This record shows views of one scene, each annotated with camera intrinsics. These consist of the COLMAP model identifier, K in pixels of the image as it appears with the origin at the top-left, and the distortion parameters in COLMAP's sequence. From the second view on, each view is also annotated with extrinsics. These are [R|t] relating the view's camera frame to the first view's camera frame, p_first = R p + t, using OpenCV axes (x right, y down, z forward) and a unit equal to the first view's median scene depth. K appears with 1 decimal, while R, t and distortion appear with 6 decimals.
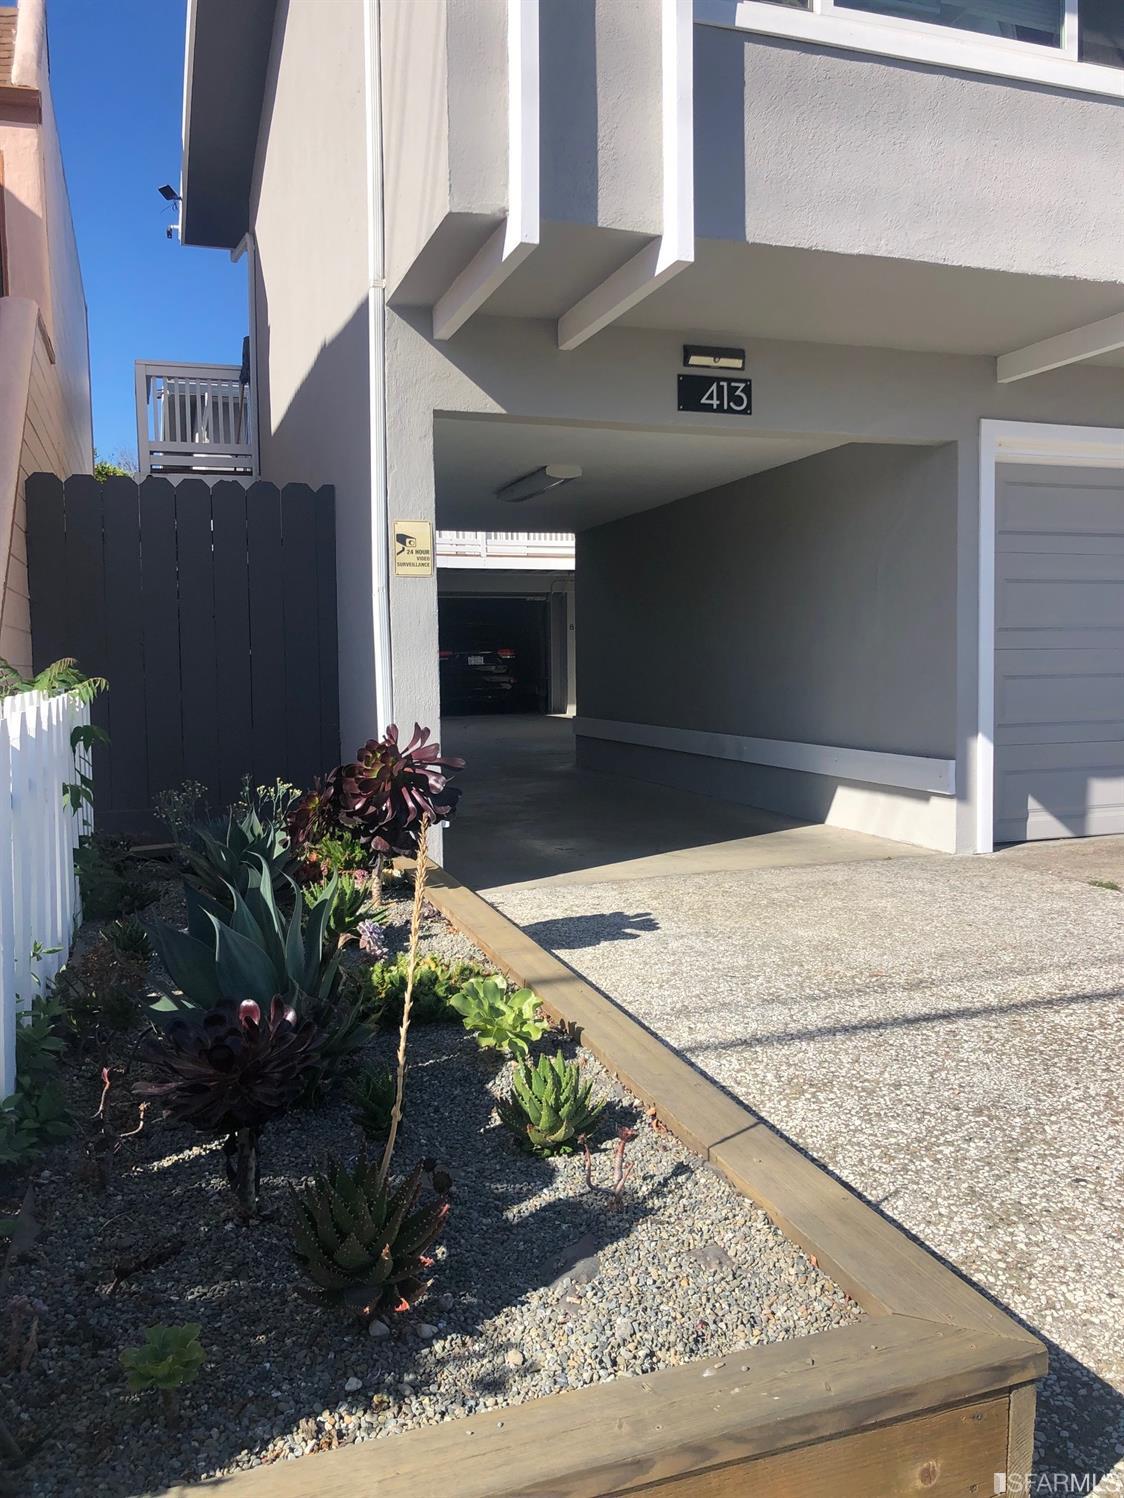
lens RADIAL K [[1219.7, 0, 571.2], [0, 1219.7, 738.5], [0, 0, 1]] dist [0.037064, -0.047805]
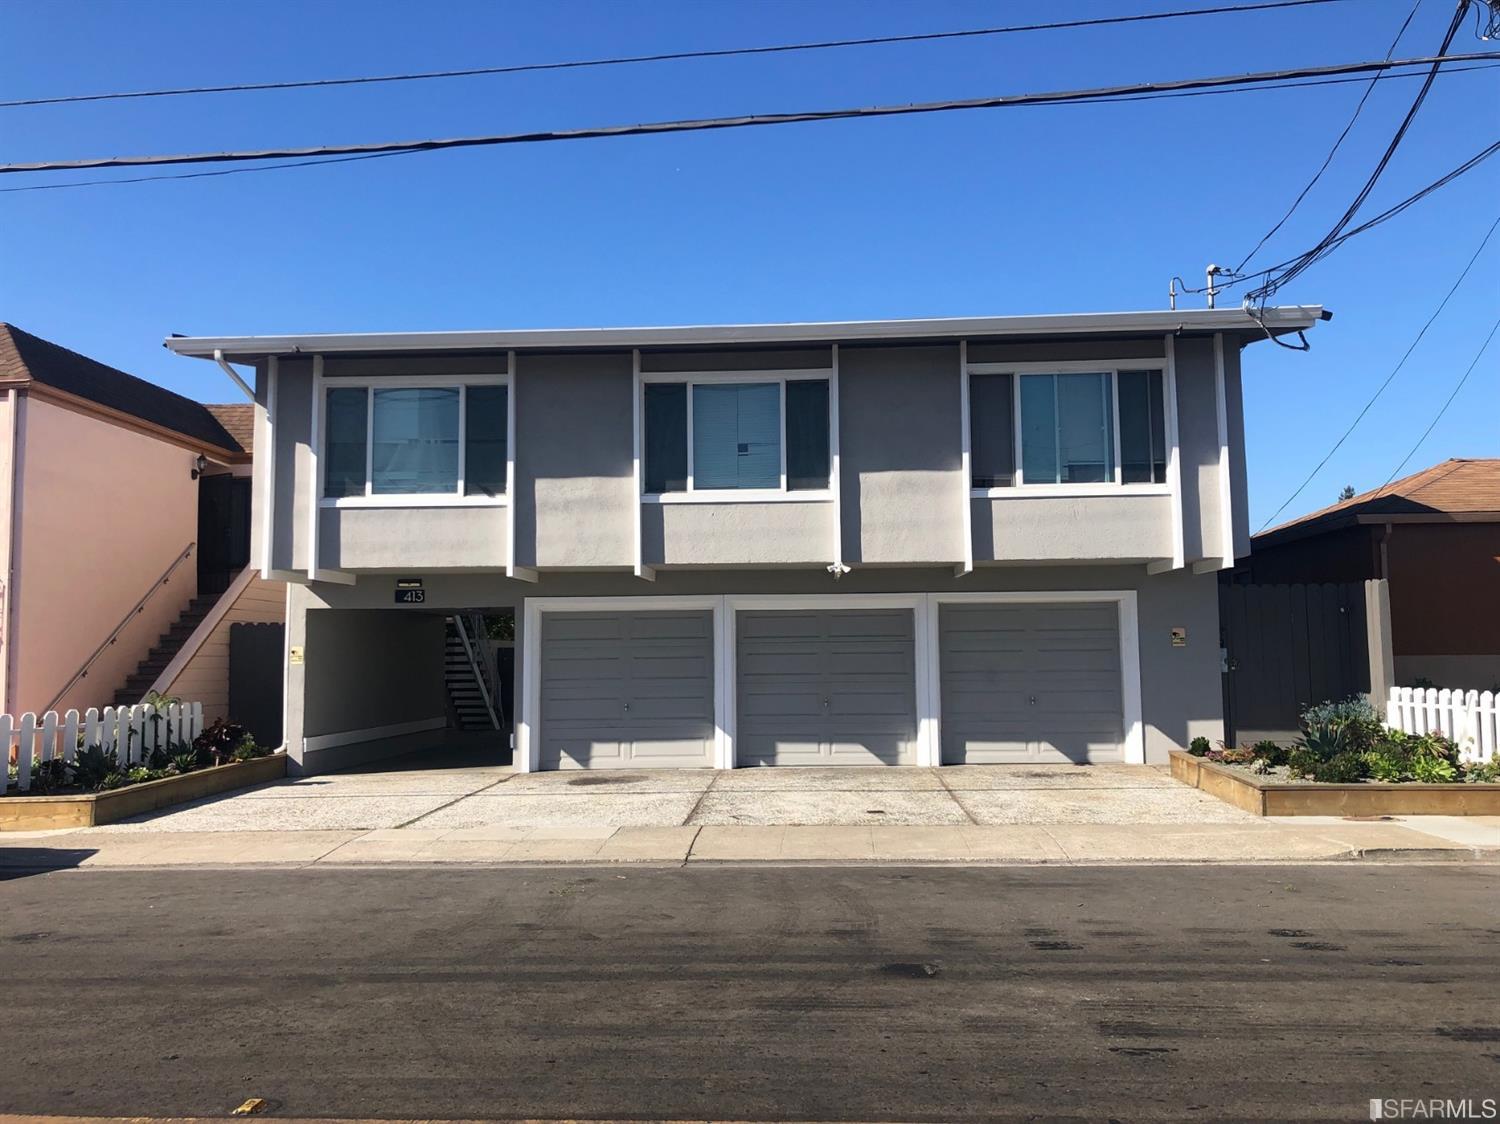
lens RADIAL K [[1221.4, 0, 748.4], [0, 1221.4, 547.4], [0, 0, 1]] dist [0.037064, -0.047805]
pose [[0.917939, -0.033161, -0.395332, 1.937006], [-0.028513, 0.988409, -0.149115, 0.001536], [0.395694, 0.148151, 0.906354, -1.233343]]
